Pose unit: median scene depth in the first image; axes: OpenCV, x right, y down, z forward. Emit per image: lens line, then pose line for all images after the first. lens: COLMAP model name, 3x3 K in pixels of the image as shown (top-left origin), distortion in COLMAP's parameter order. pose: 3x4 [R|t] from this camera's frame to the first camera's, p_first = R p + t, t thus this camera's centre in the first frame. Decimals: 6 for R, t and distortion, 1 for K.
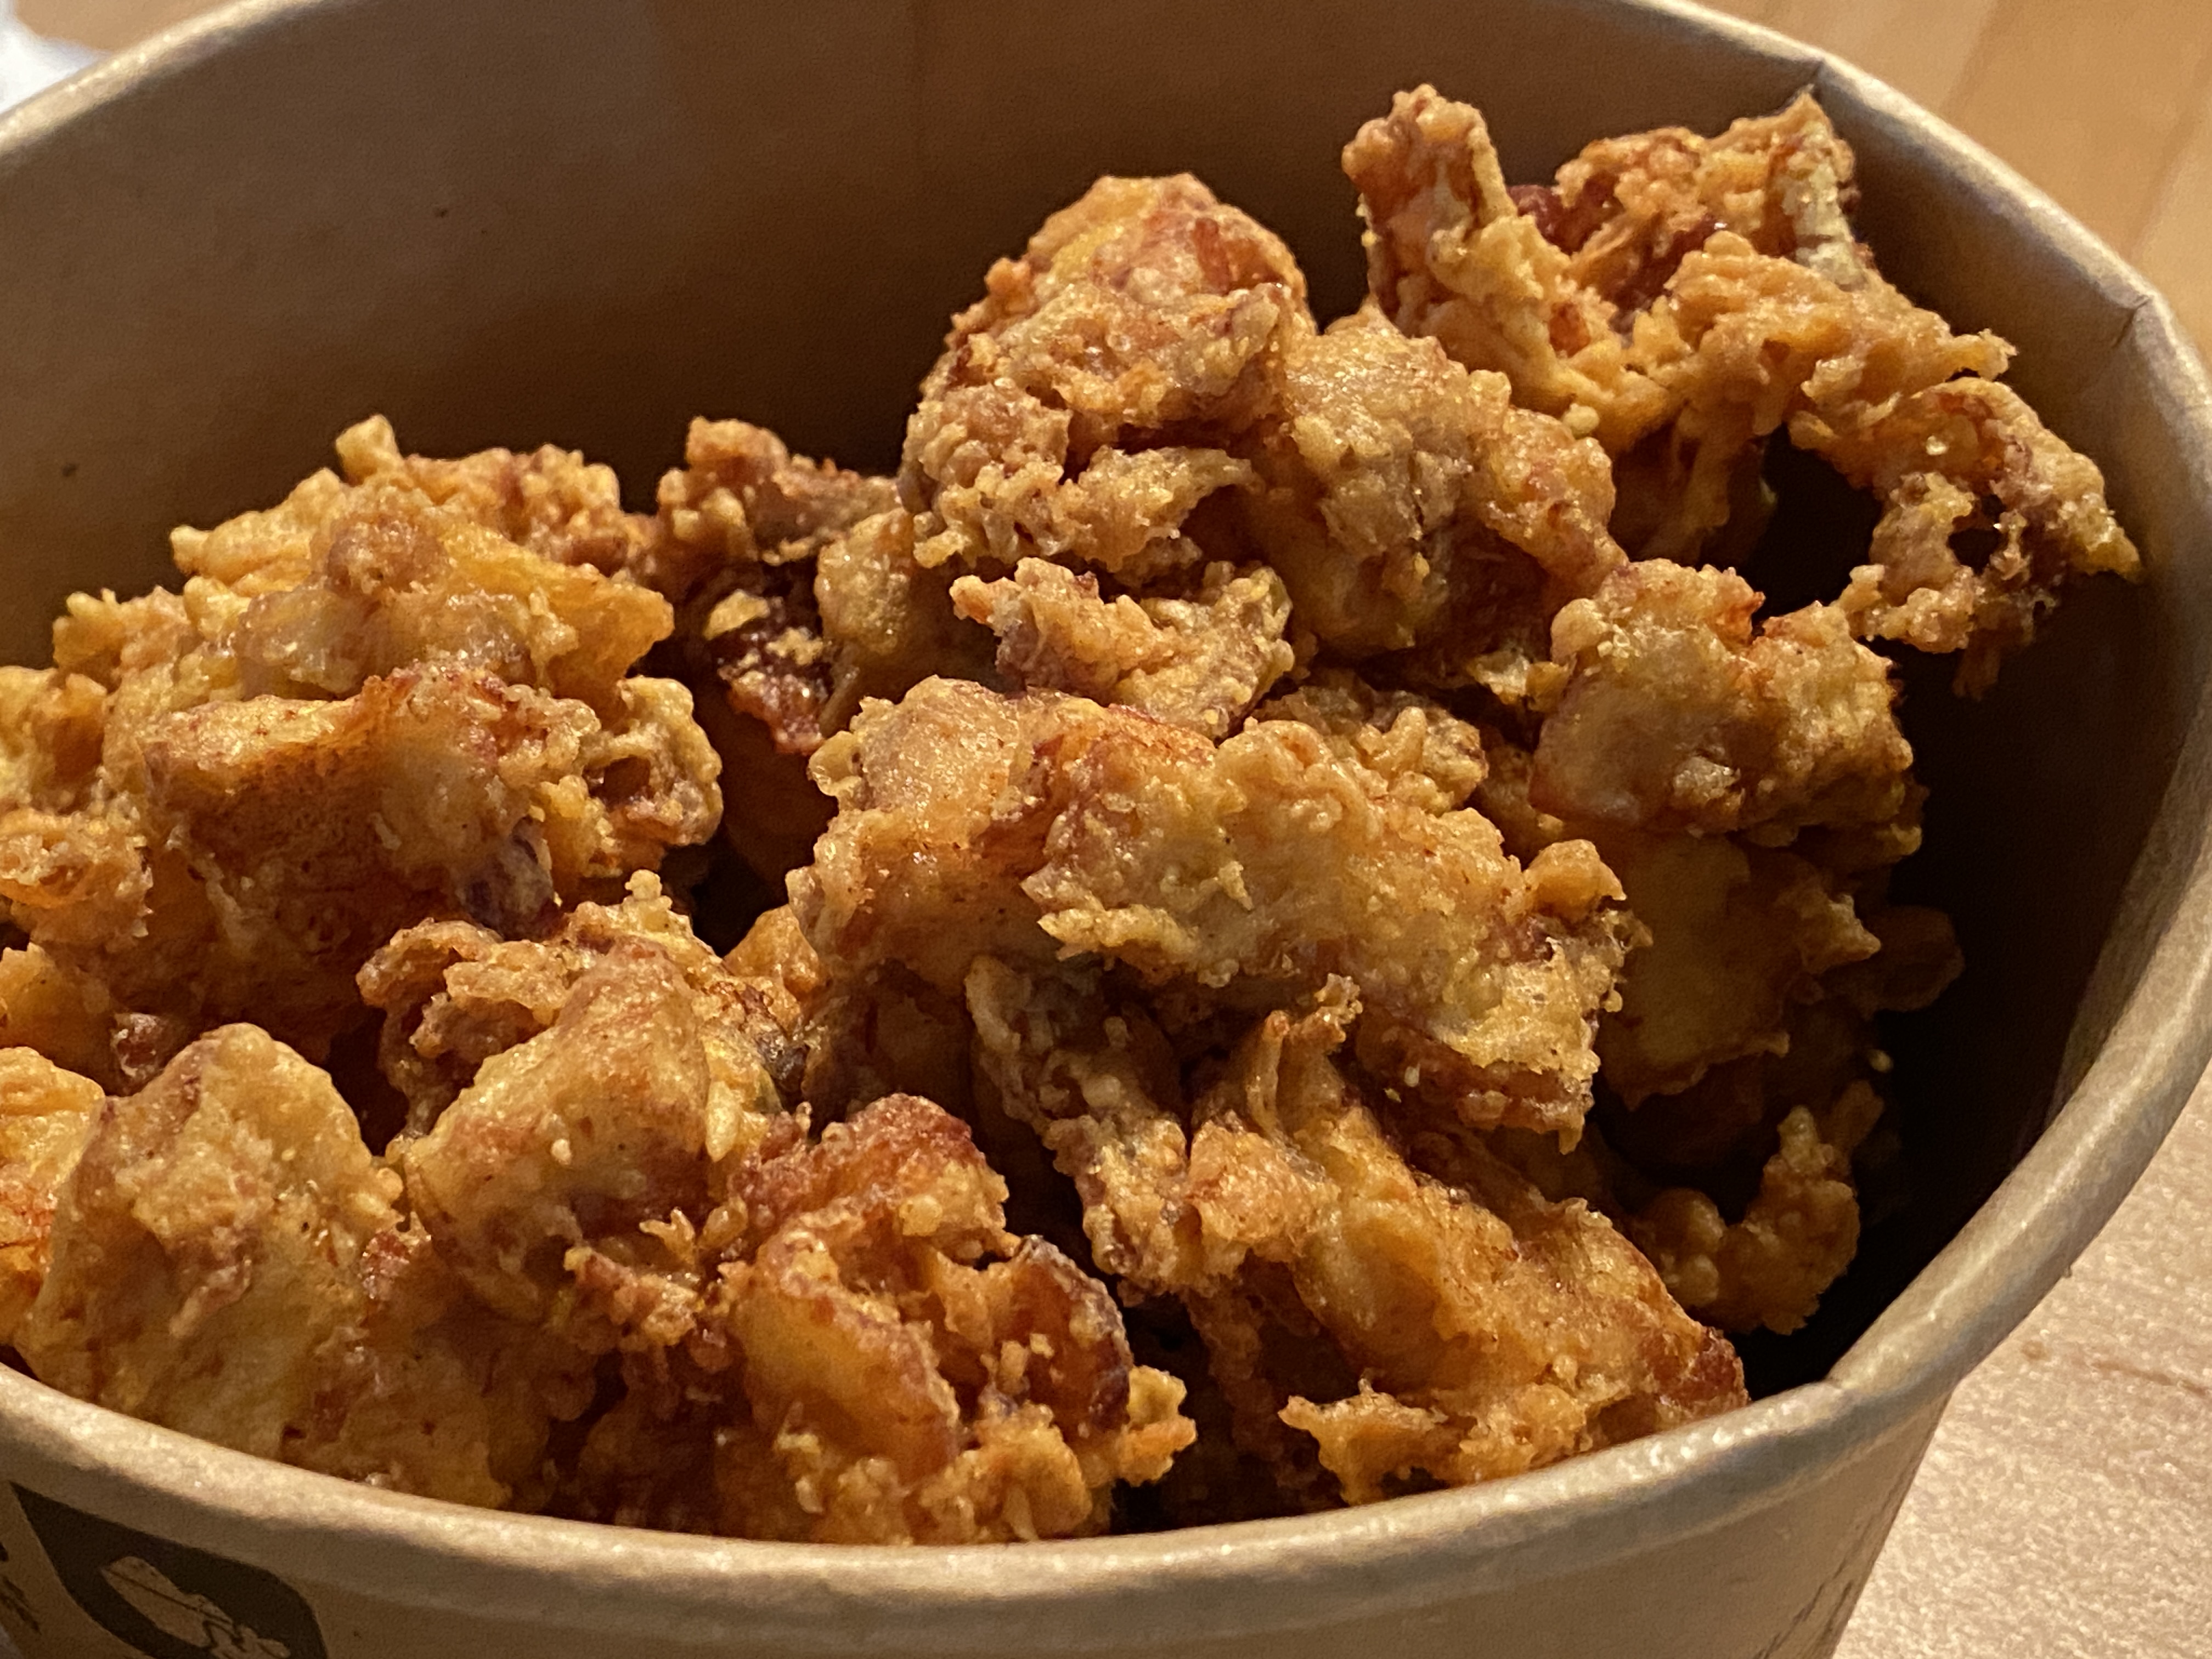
lens RADIAL K [[3355.9, 0, 1103.1], [0, 3355.9, 832.3], [0, 0, 1]] dist [0.097722, 0.000000]
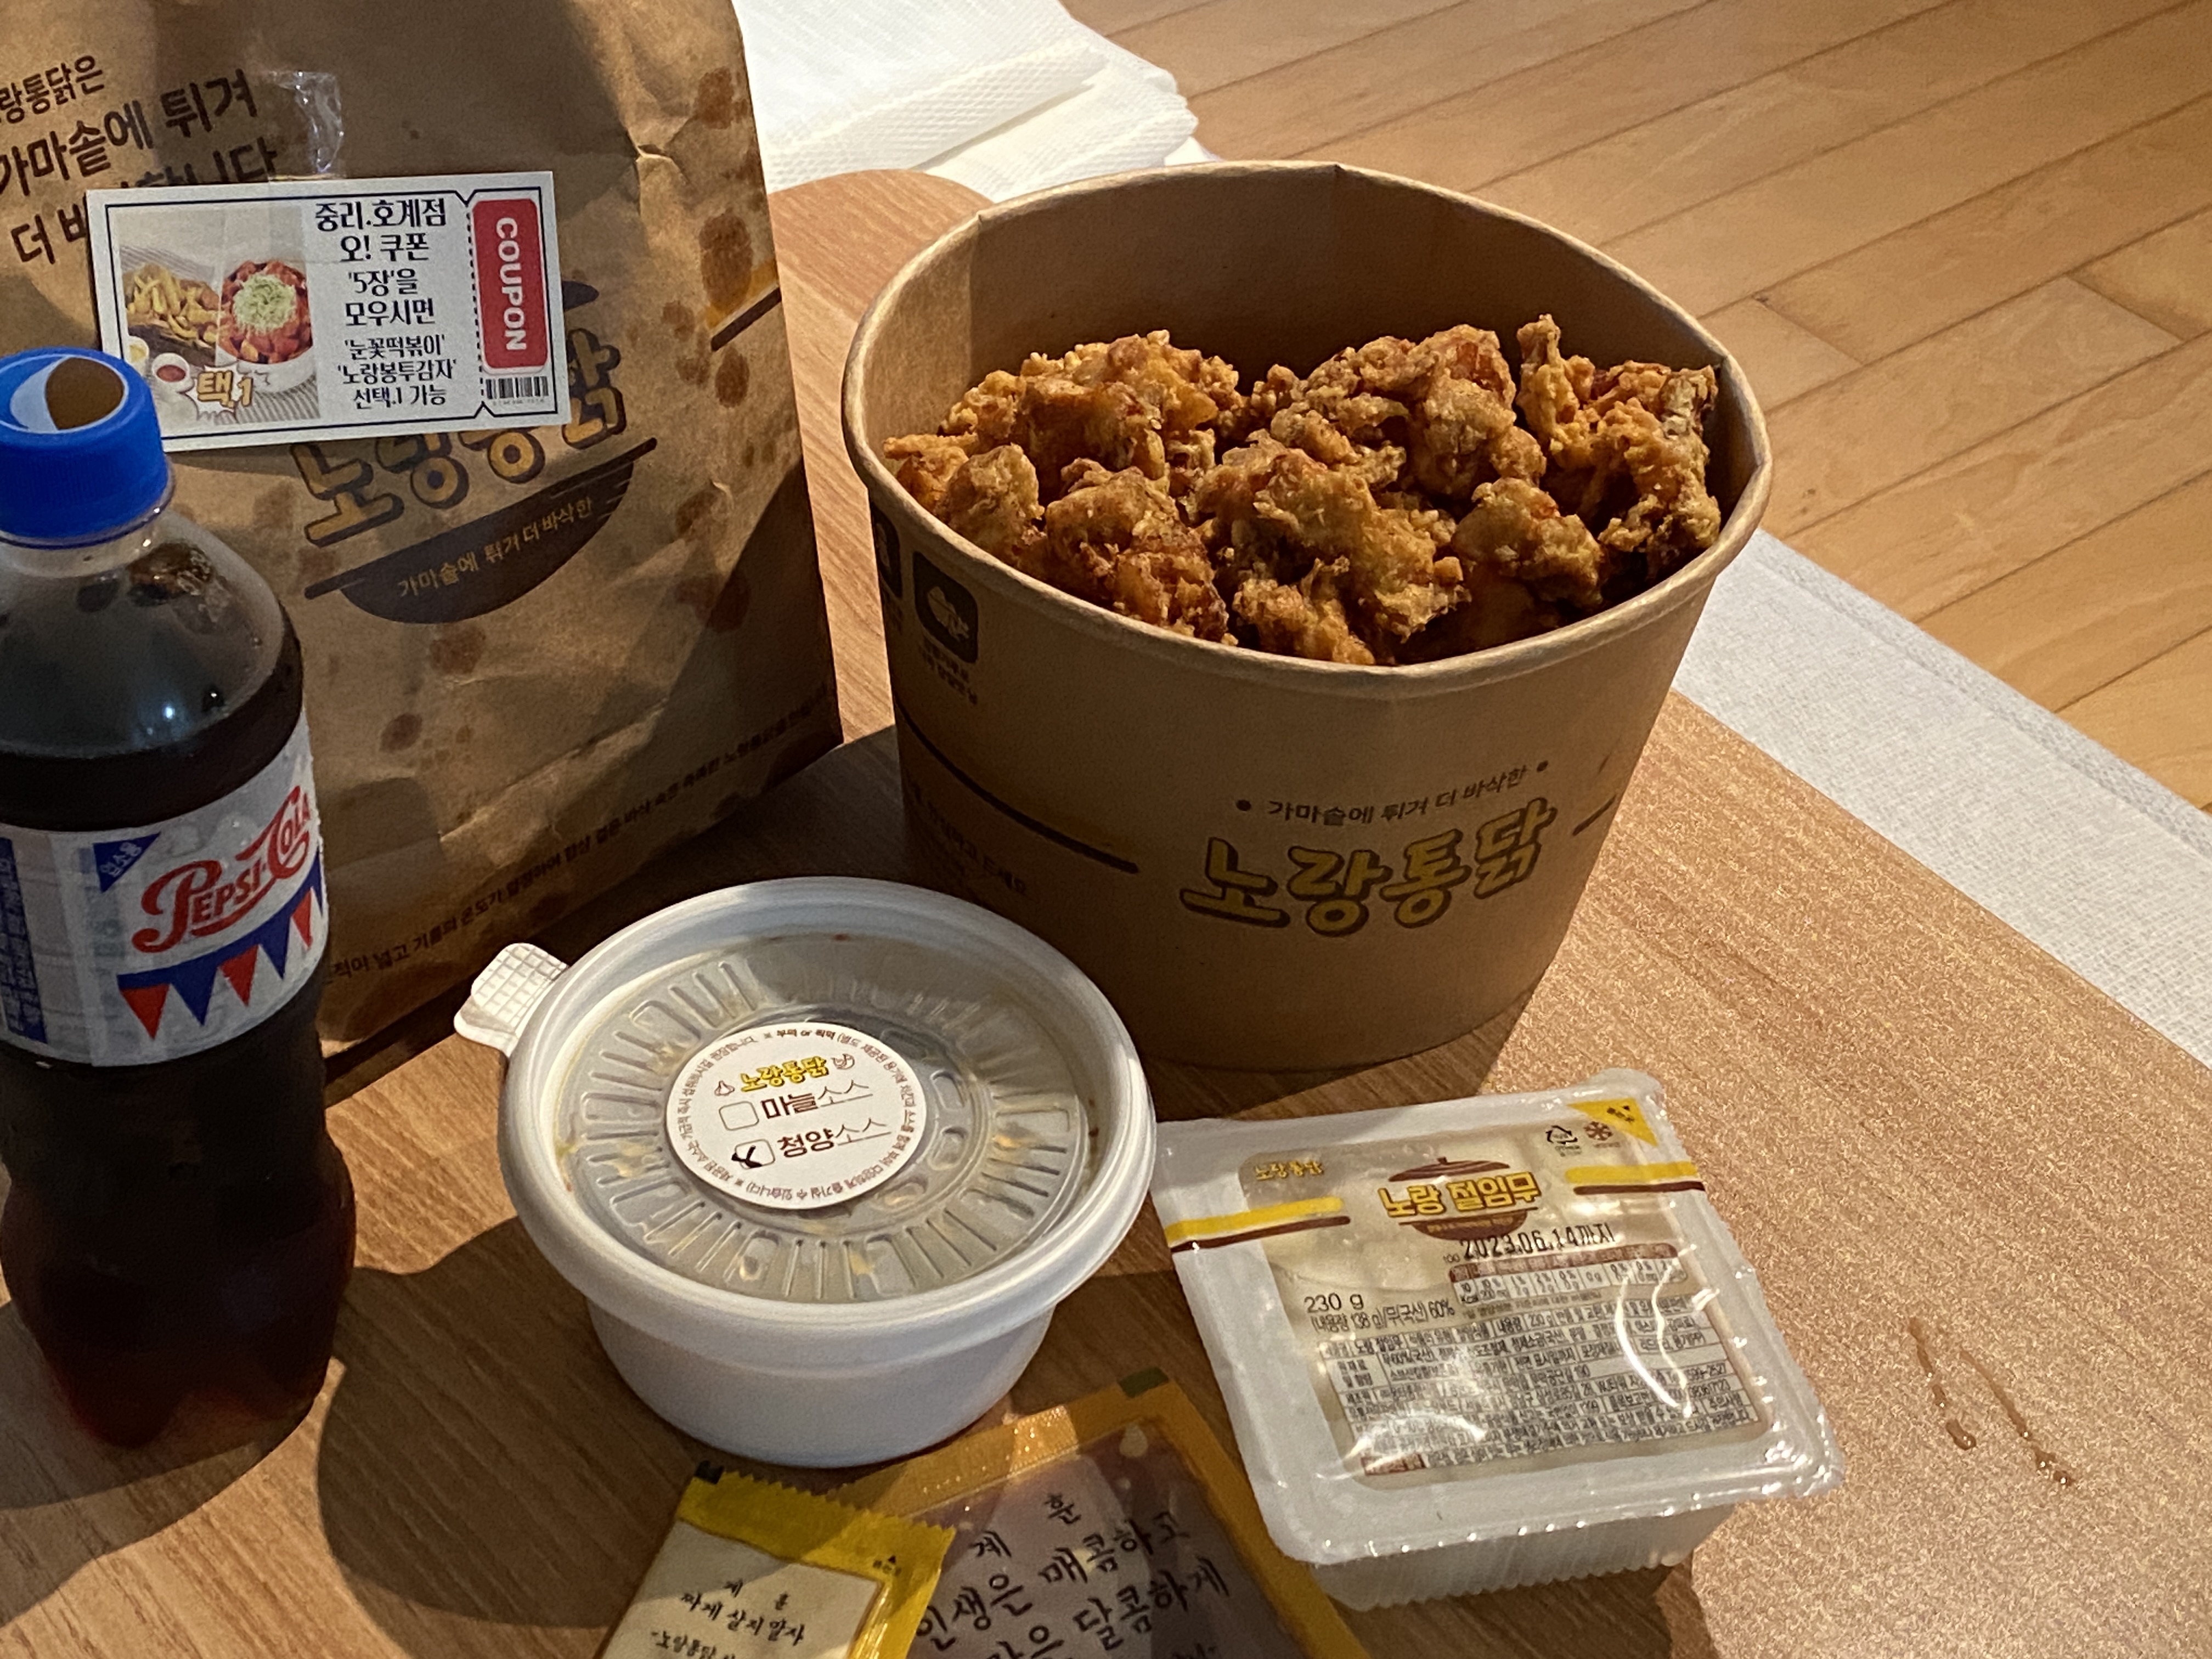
lens RADIAL K [[3326.0, 0, 1107.4], [0, 3326.0, 828.0], [0, 0, 1]] dist [-0.000541, 0.000000]
pose [[0.900443, 0.326749, -0.287120, 0.745996], [-0.343820, 0.938986, -0.009673, 0.341453], [0.266441, 0.107428, 0.957846, -1.751824]]
